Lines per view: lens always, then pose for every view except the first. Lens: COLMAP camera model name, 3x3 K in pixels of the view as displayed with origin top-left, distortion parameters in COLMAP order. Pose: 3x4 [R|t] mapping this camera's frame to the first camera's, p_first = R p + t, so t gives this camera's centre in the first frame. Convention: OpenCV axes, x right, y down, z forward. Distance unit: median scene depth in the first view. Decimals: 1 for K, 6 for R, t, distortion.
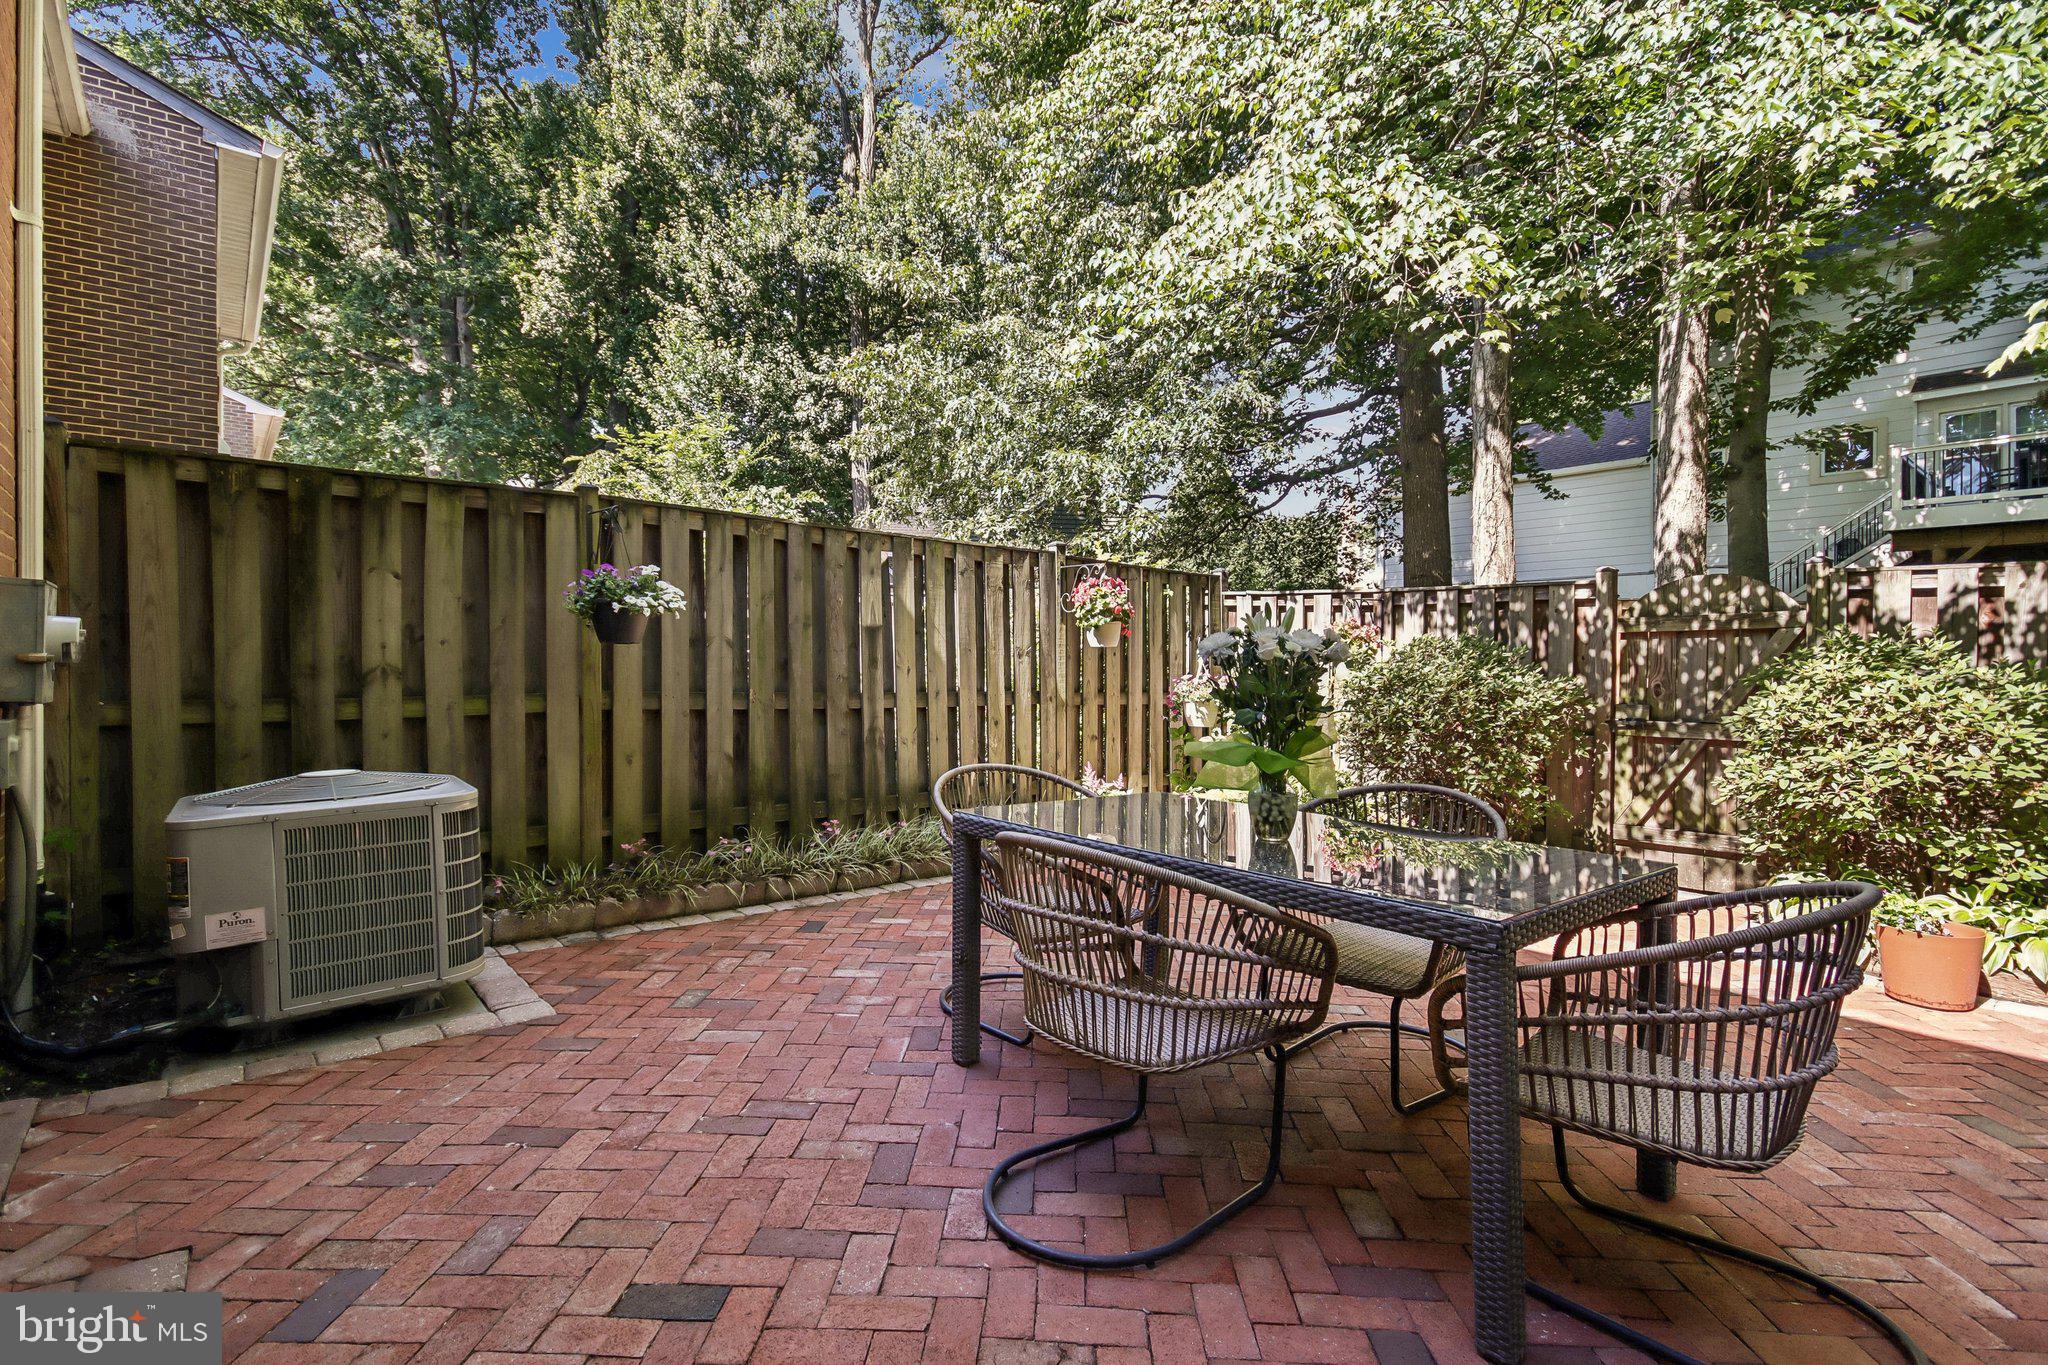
lens RADIAL K [[963.1, 0, 1061.7], [0, 963.1, 668.2], [0, 0, 1]] dist [0.027535, -0.003177]
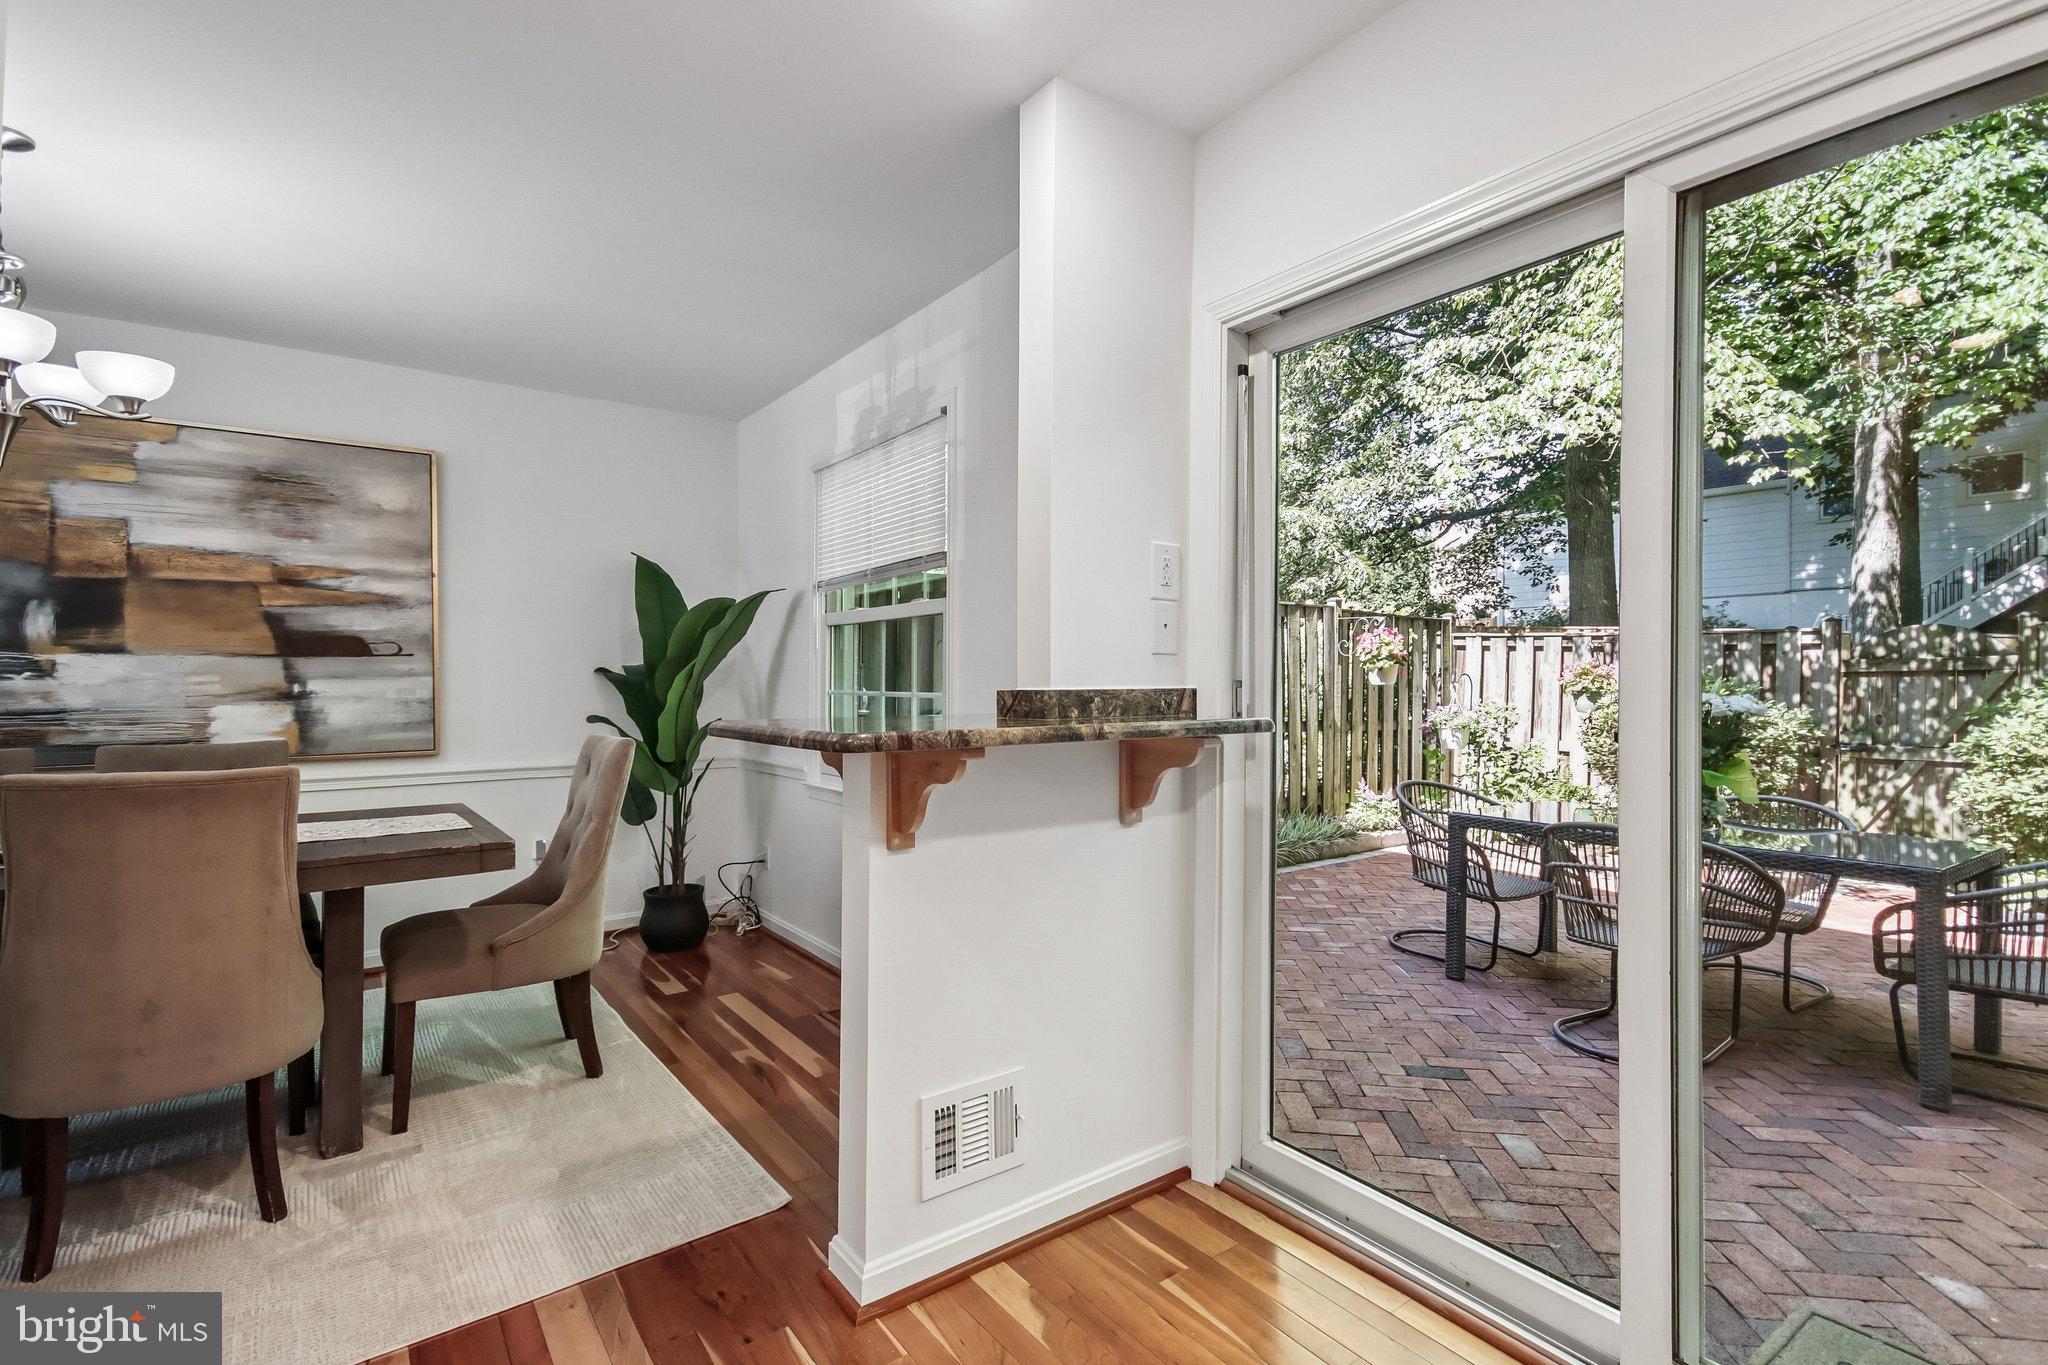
lens RADIAL K [[963.1, 0, 1031.0], [0, 963.1, 694.5], [0, 0, 1]] dist [0.027535, -0.003177]
pose [[0.996593, -0.009358, -0.081947, -0.337758], [0.010880, 0.999776, 0.018141, -0.040649], [0.081759, -0.018971, 0.996472, -0.302812]]
